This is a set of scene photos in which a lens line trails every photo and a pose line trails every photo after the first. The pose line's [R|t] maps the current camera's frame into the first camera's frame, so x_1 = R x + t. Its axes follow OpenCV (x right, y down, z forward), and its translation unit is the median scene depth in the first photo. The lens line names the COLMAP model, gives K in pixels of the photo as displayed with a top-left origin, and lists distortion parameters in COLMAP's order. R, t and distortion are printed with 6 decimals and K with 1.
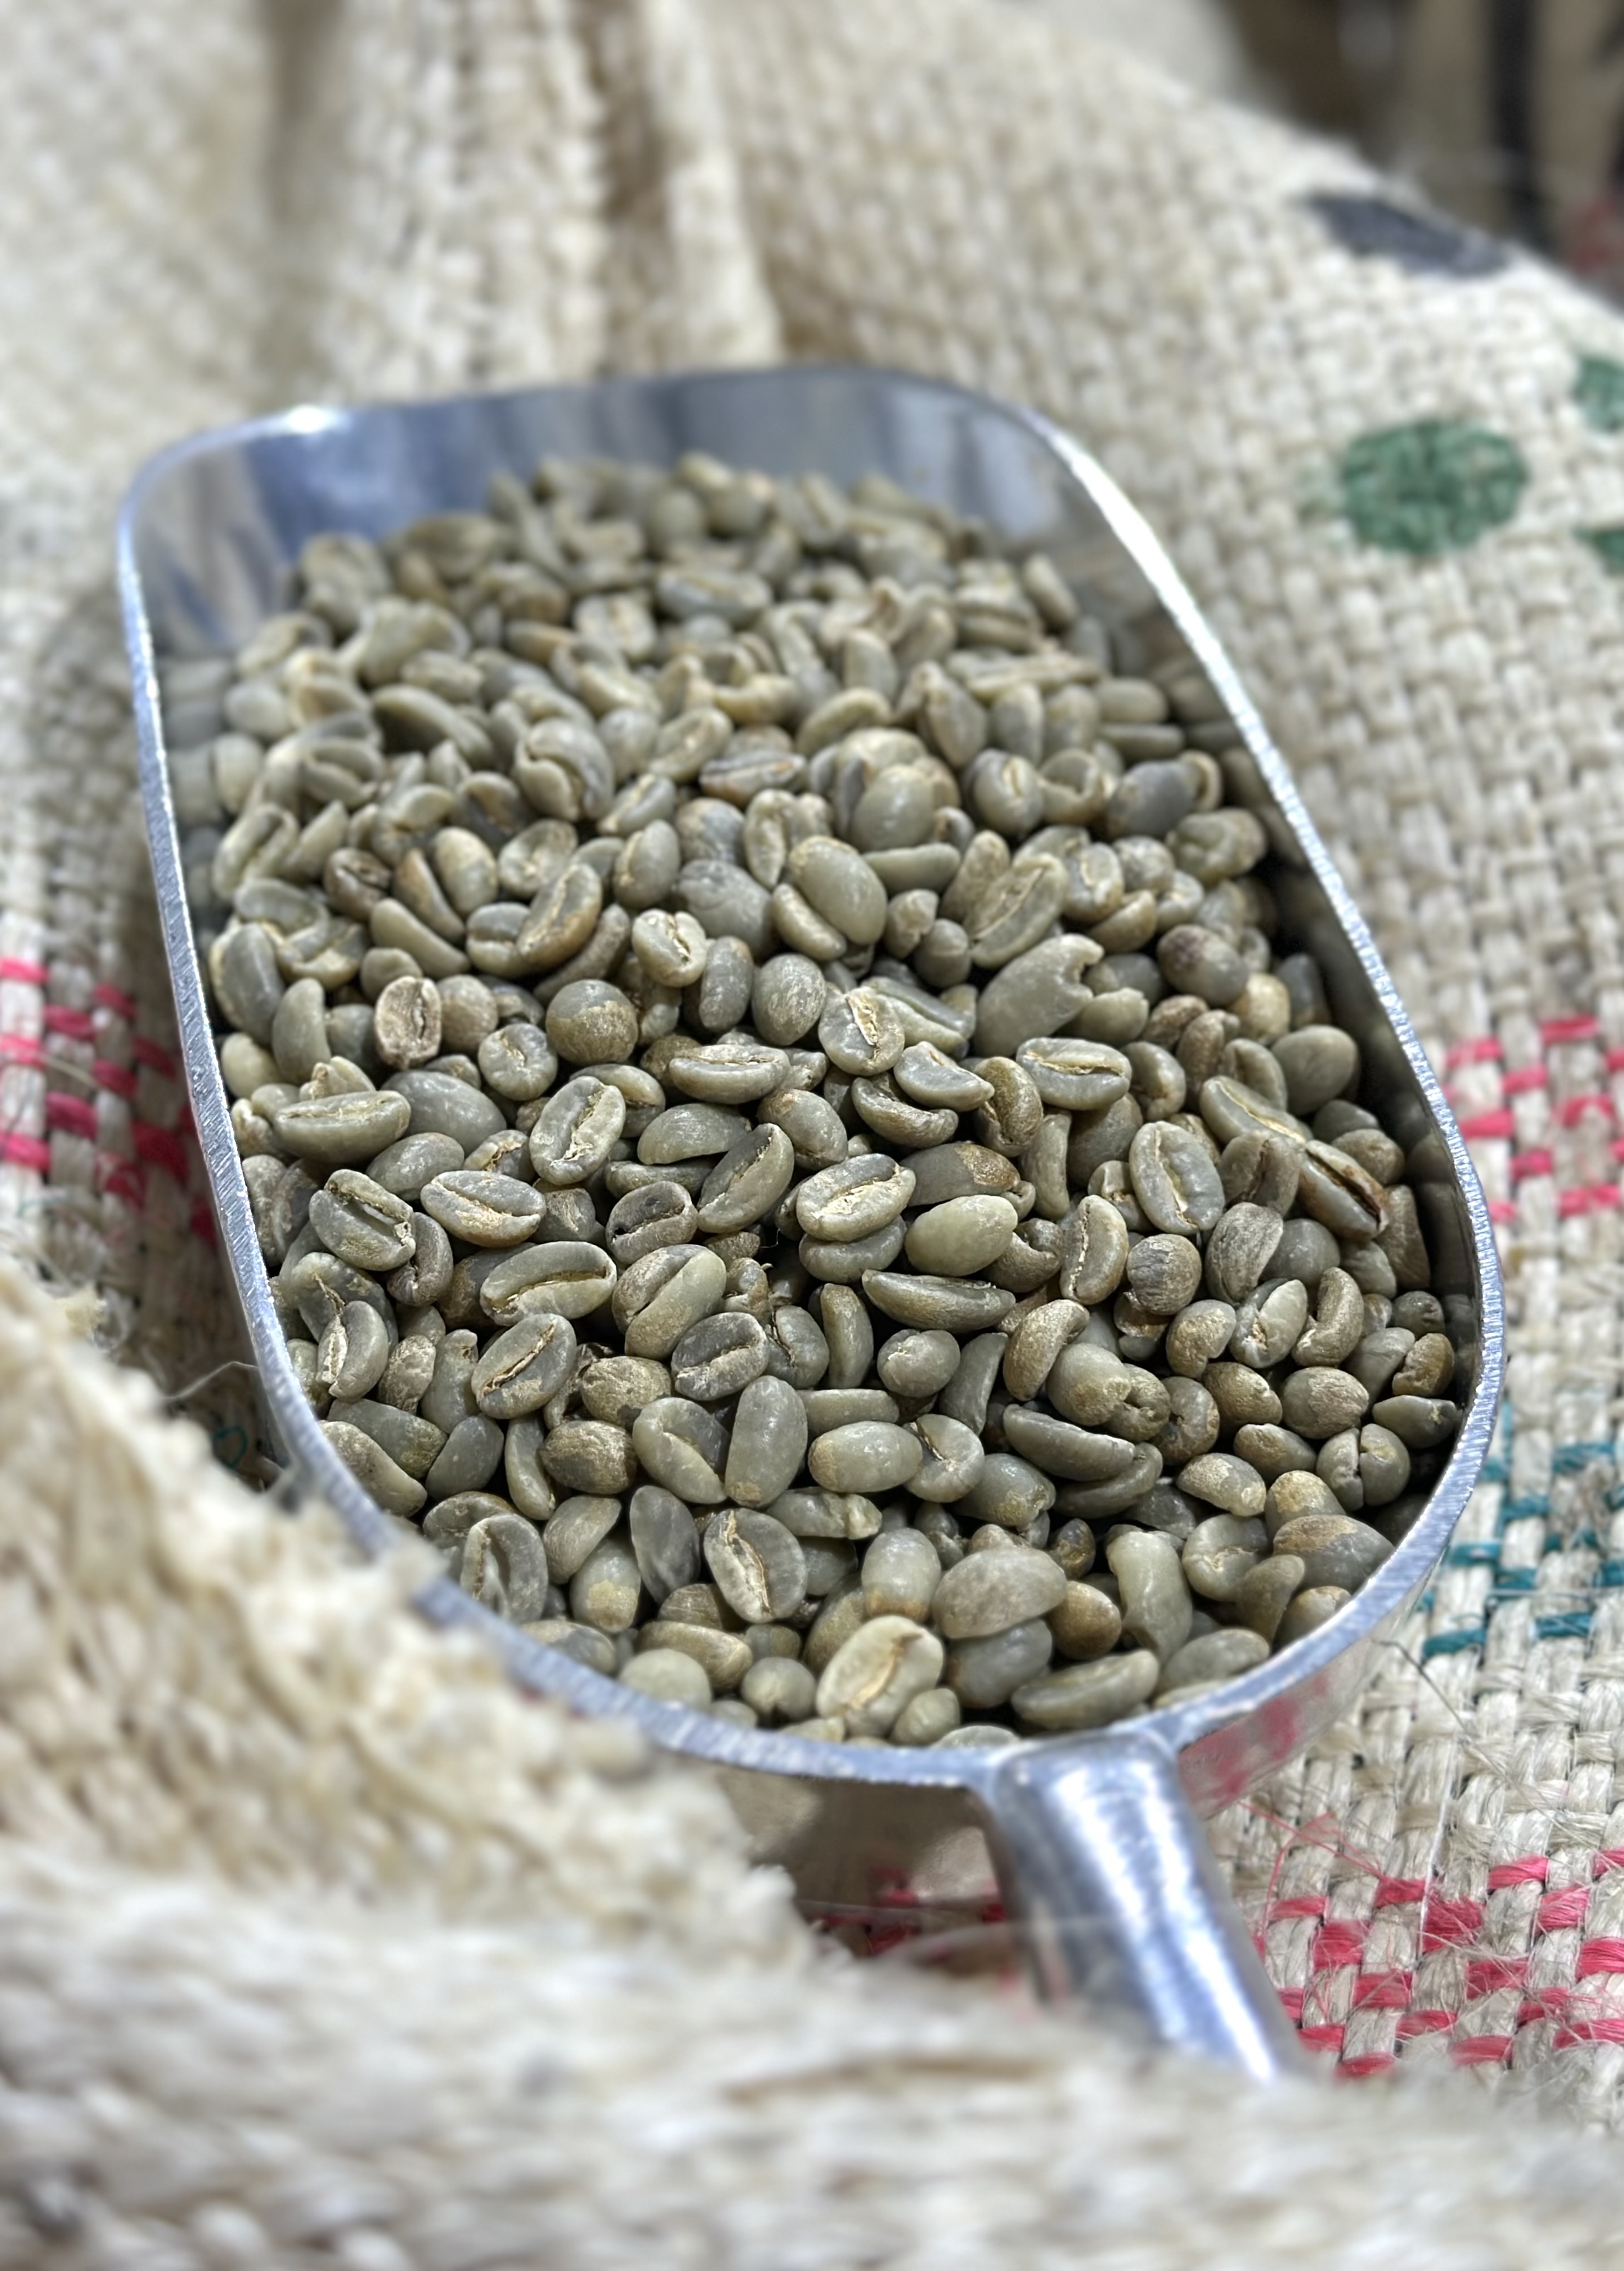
lens RADIAL K [[3439.5, 0, 798.8], [0, 3439.5, 1133.5], [0, 0, 1]] dist [-0.061608, 0.000000]
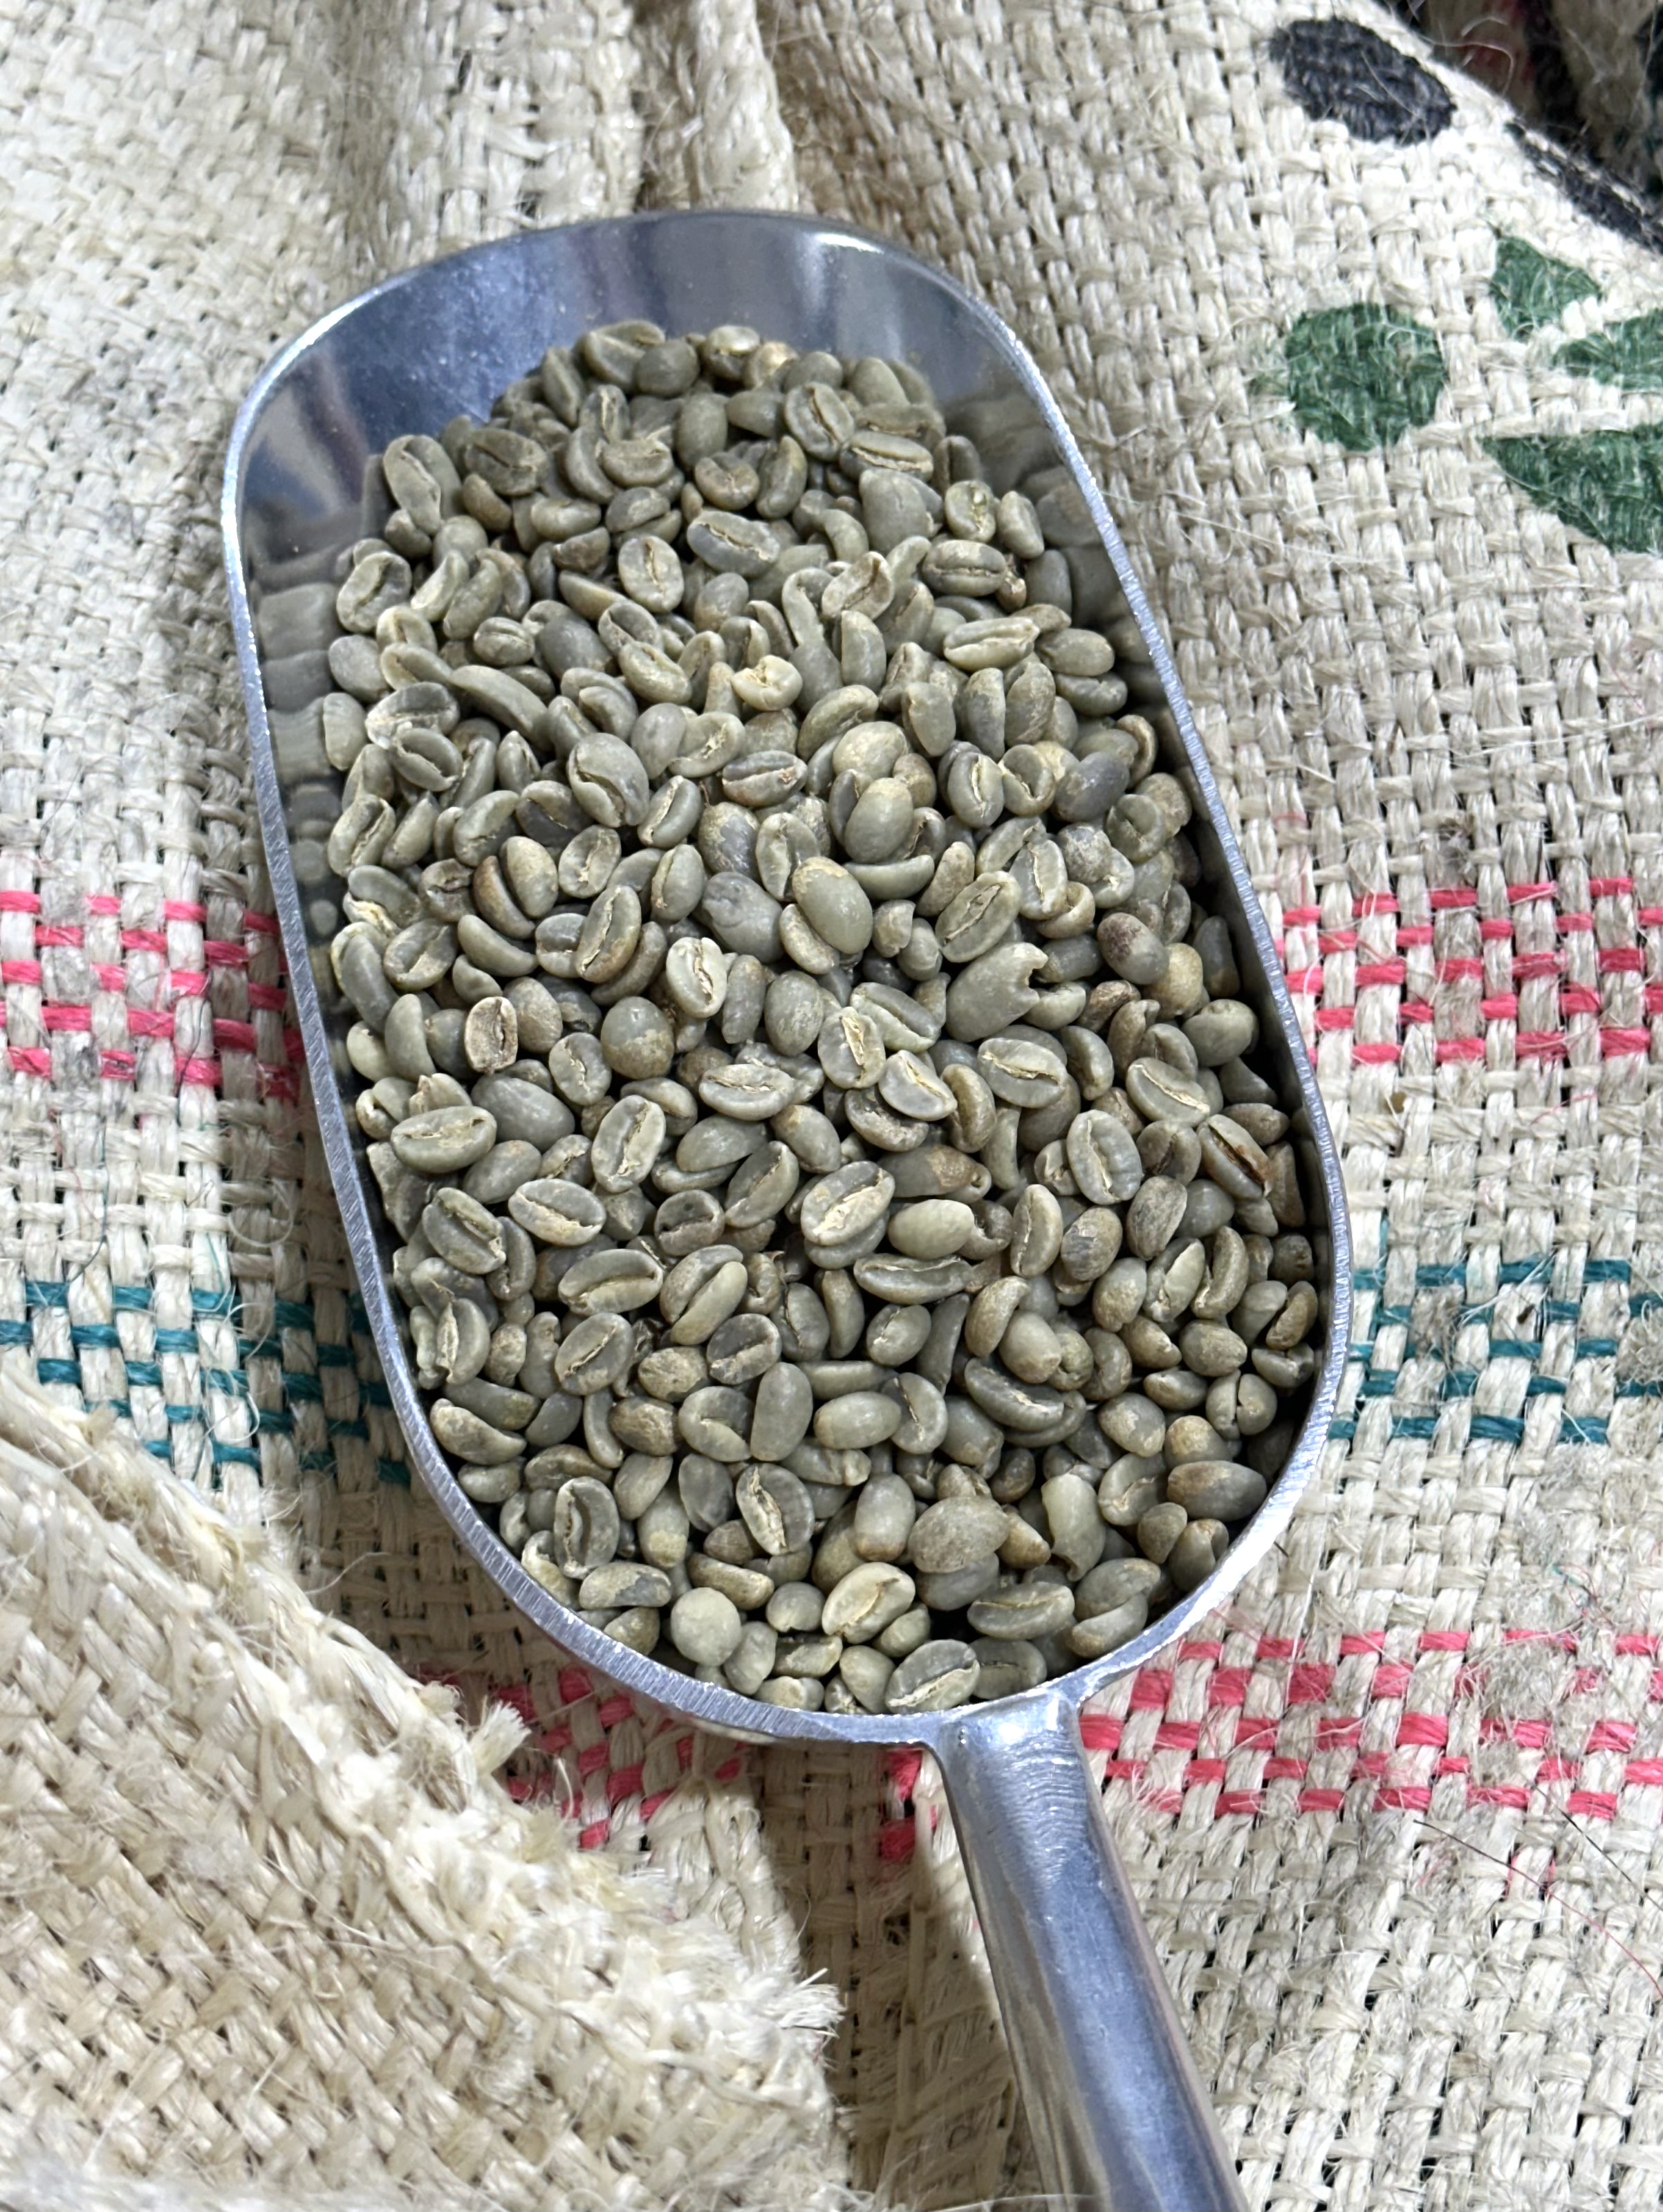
lens RADIAL K [[3085.2, 0, 852.8], [0, 3085.2, 1108.5], [0, 0, 1]] dist [-0.054626, 0.000000]
pose [[0.999058, -0.020560, -0.038216, 0.058632], [0.032434, 0.938847, 0.342805, -0.378759], [0.028830, -0.343721, 0.938629, -0.058370]]
